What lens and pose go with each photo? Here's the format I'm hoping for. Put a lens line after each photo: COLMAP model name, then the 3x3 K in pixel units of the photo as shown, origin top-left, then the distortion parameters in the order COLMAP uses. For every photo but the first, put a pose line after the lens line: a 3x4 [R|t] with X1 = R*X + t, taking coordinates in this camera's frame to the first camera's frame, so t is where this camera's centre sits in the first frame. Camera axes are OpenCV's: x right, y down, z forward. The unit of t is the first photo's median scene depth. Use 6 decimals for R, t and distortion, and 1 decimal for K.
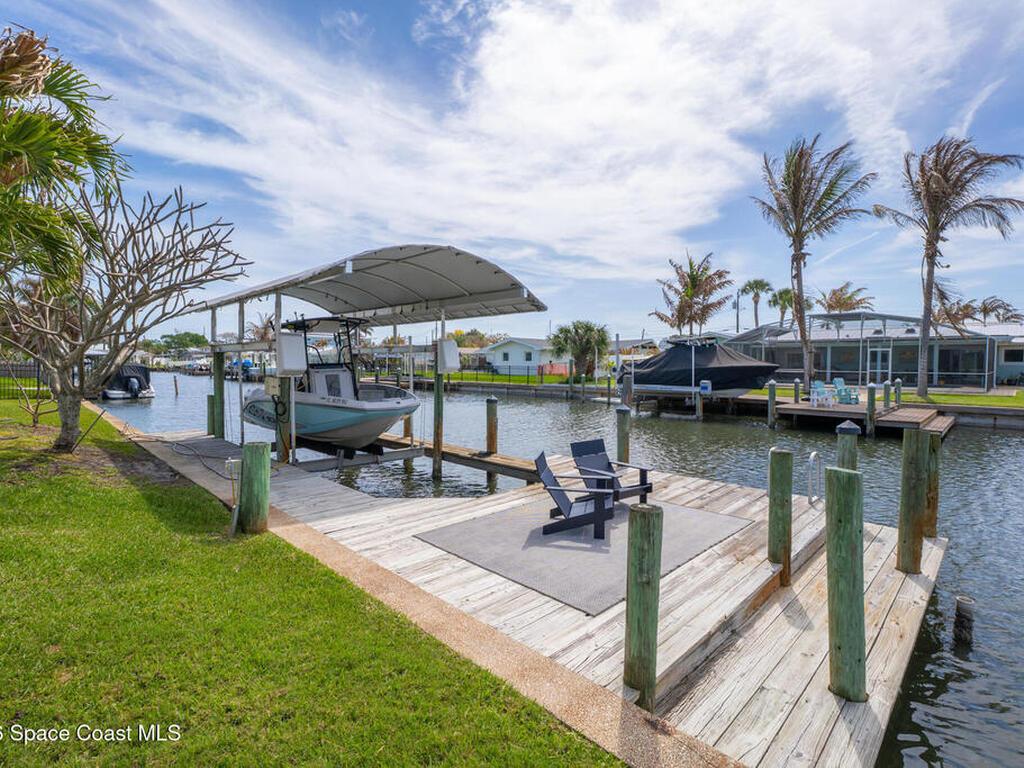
lens RADIAL K [[499.8, 0, 511.7], [0, 499.8, 366.6], [0, 0, 1]] dist [-0.007078, 0.000468]
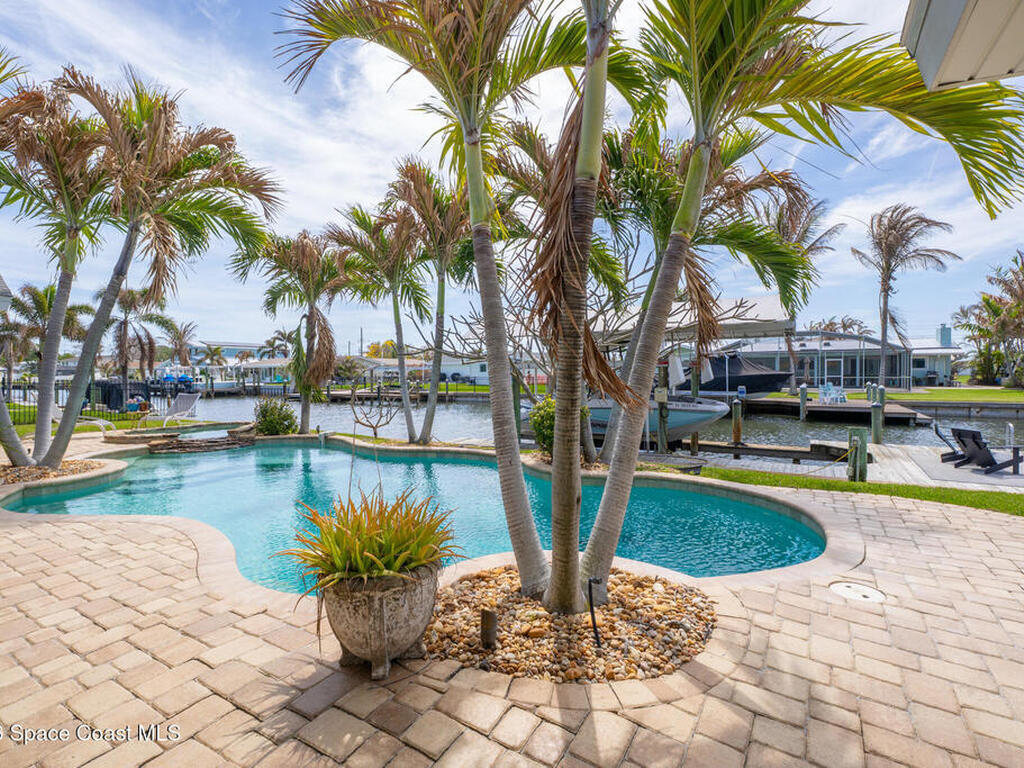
lens RADIAL K [[499.3, 0, 511.0], [0, 499.3, 380.9], [0, 0, 1]] dist [-0.008987, -0.000335]
pose [[0.973394, -0.017836, 0.228444, -0.398136], [0.015615, 0.999812, 0.011523, -0.007556], [-0.228606, -0.007649, 0.973489, -0.069012]]
